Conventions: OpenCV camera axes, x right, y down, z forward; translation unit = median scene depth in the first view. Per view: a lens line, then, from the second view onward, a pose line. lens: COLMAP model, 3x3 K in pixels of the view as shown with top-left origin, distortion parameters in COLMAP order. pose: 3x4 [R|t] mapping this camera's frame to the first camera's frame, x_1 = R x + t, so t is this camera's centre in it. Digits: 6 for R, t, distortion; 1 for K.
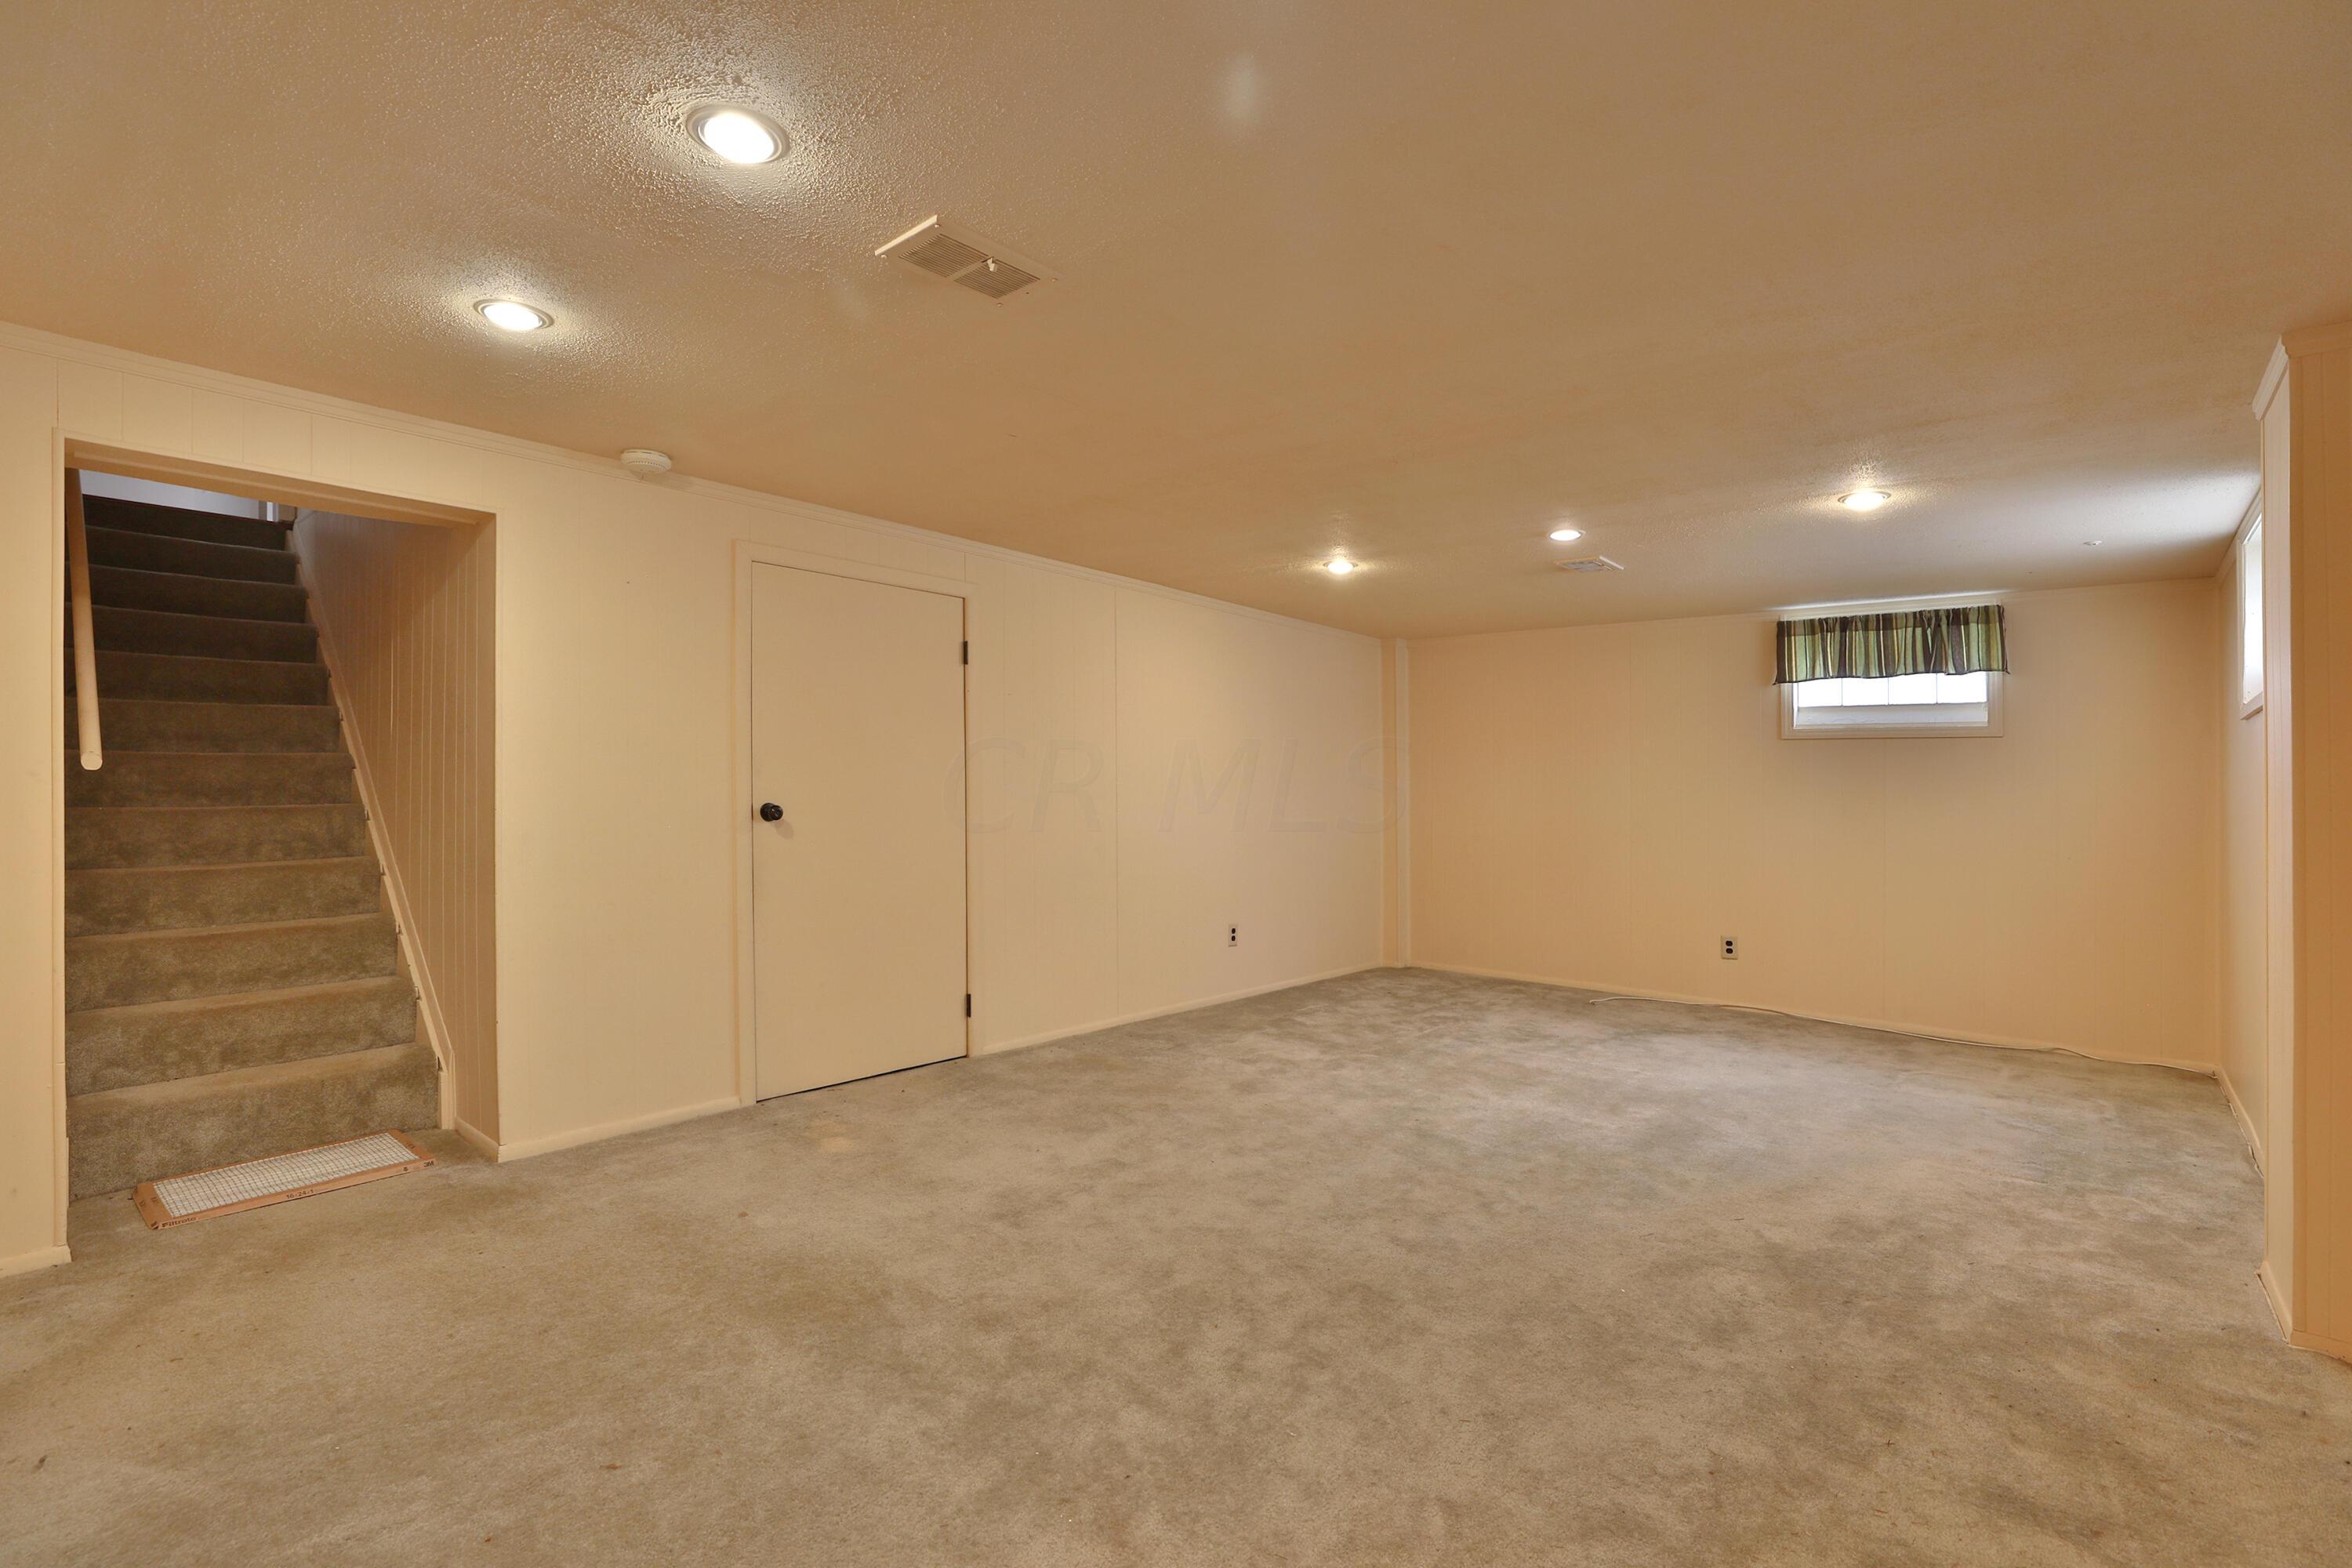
lens RADIAL K [[1096.3, 0, 1162.7], [0, 1096.3, 782.1], [0, 0, 1]] dist [-0.023208, 0.008323]
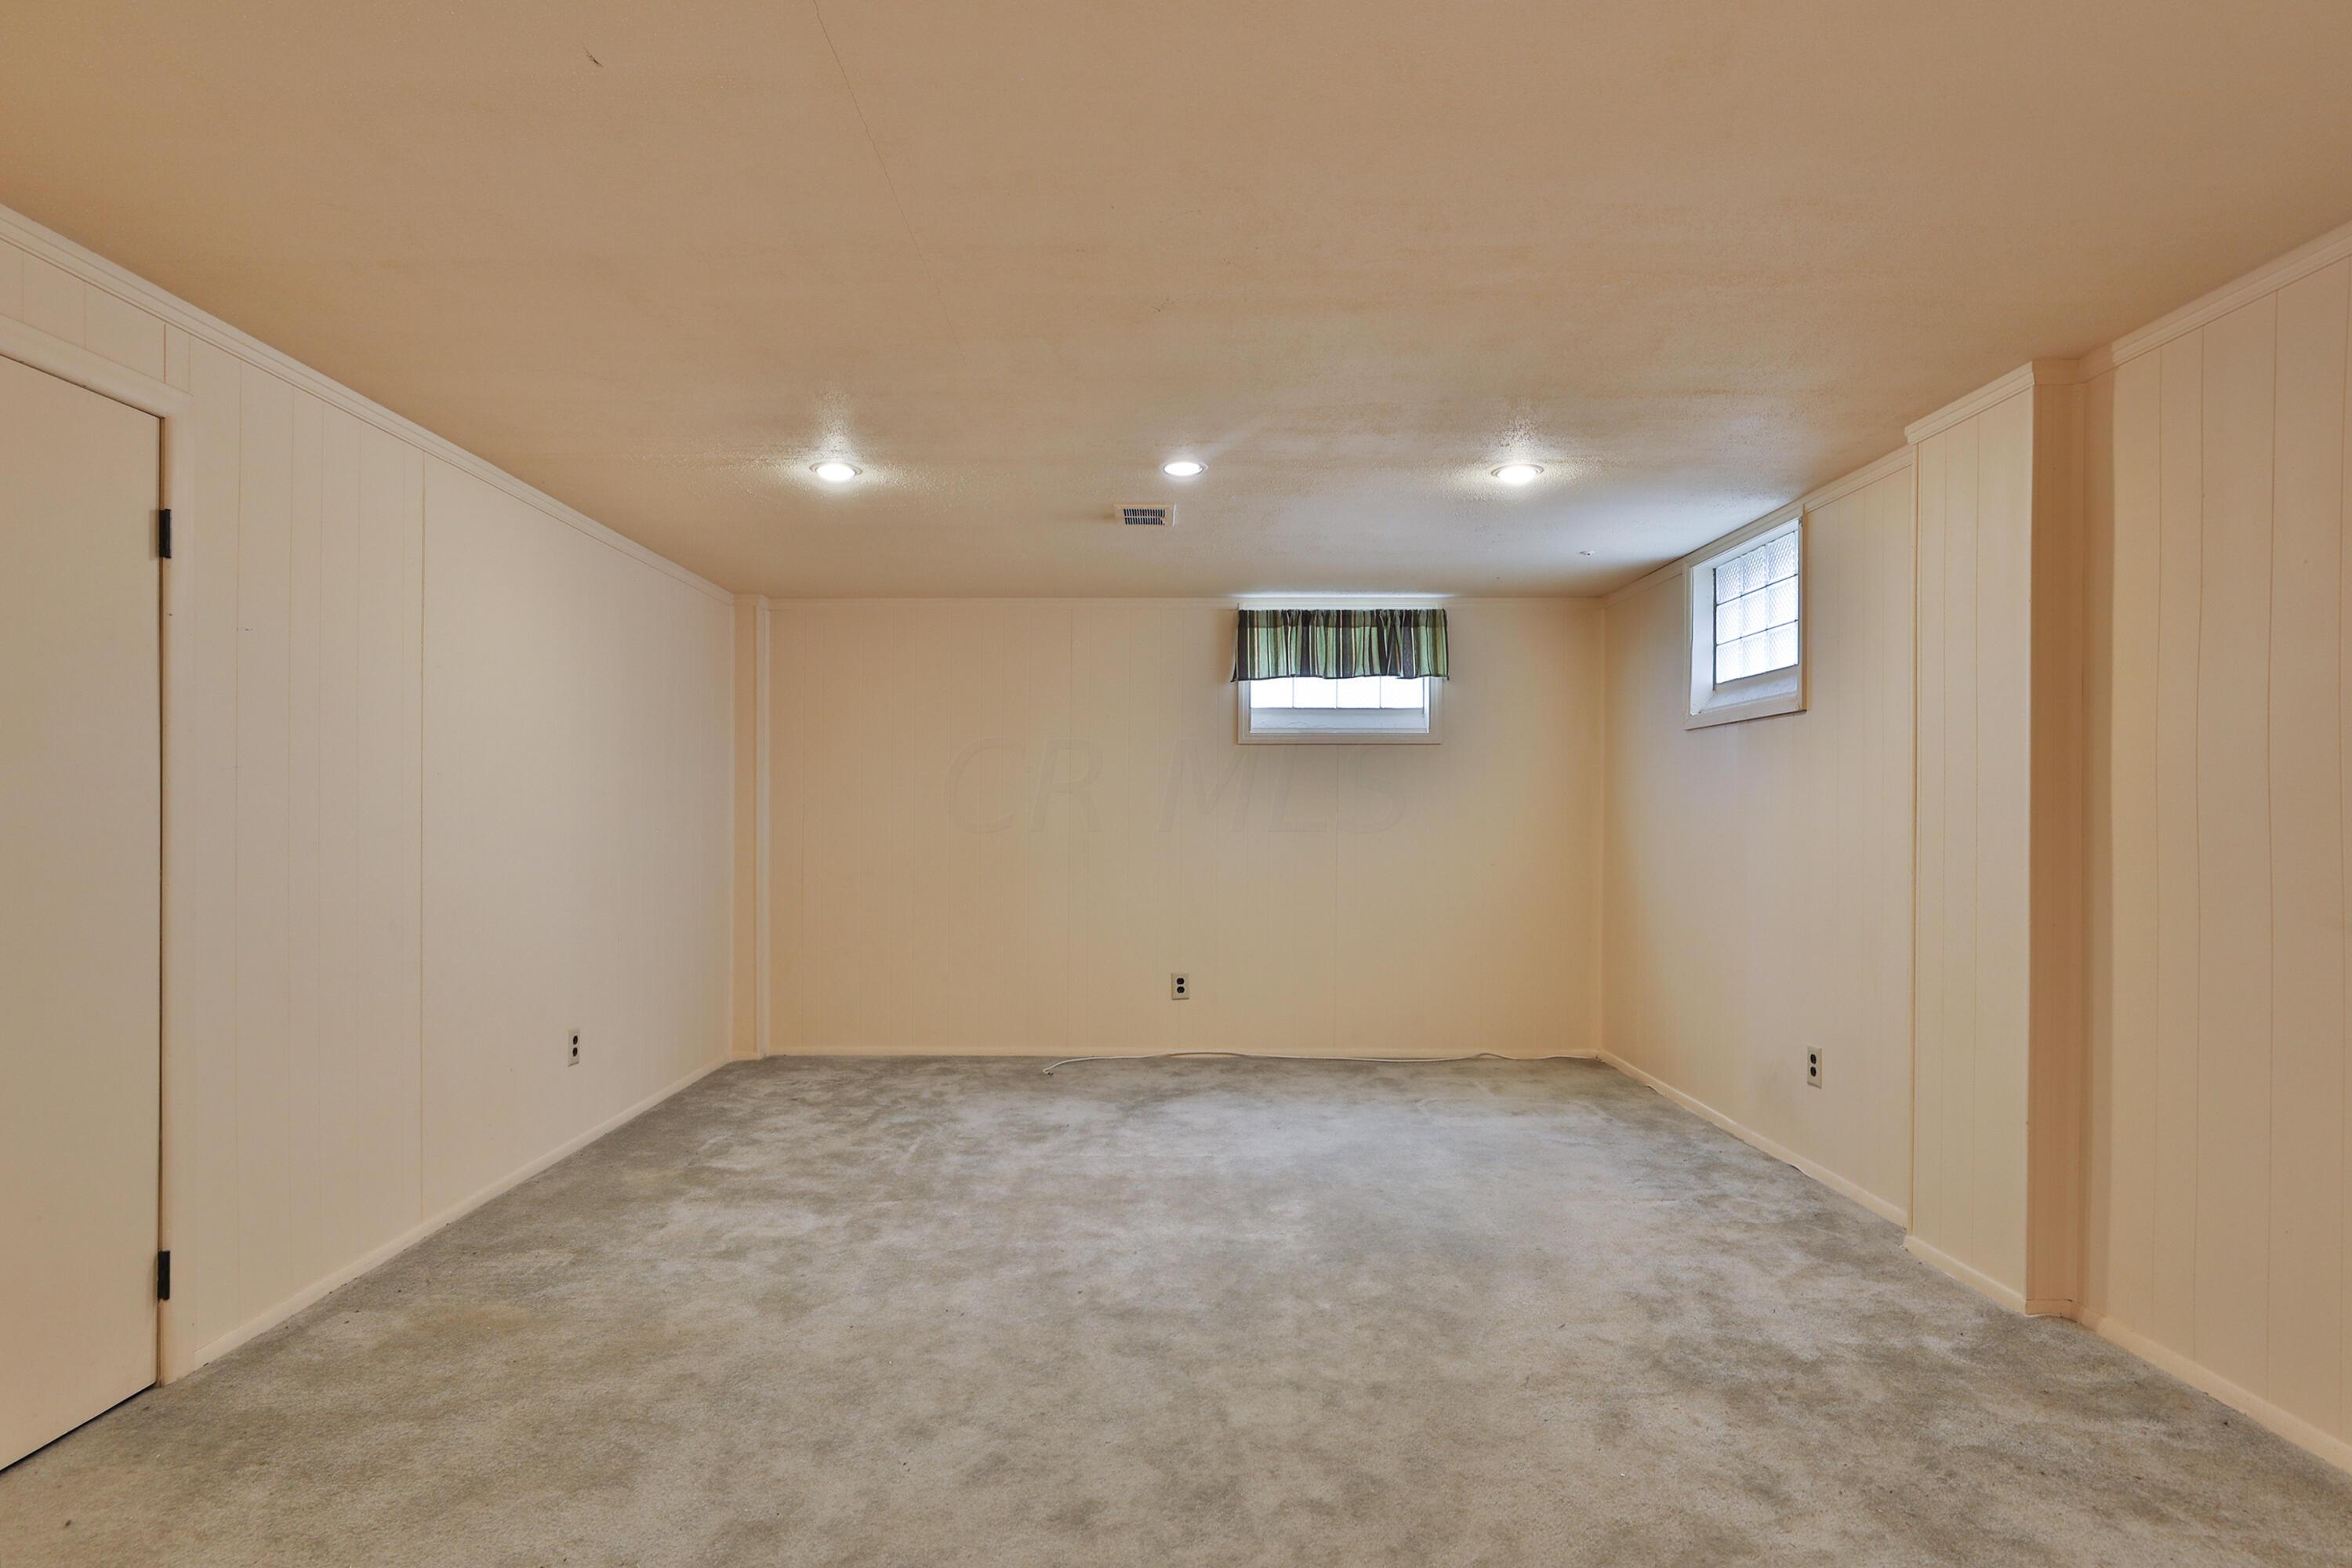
lens RADIAL K [[1321.4, 0, 1176.0], [0, 1321.4, 784.0], [0, 0, 1]] dist [-0.025397, 0.017963]
pose [[0.761160, -0.004794, 0.648546, -0.201652], [0.011680, 0.999912, -0.006316, -0.000762], [-0.648458, 0.012382, 0.761149, 0.267621]]
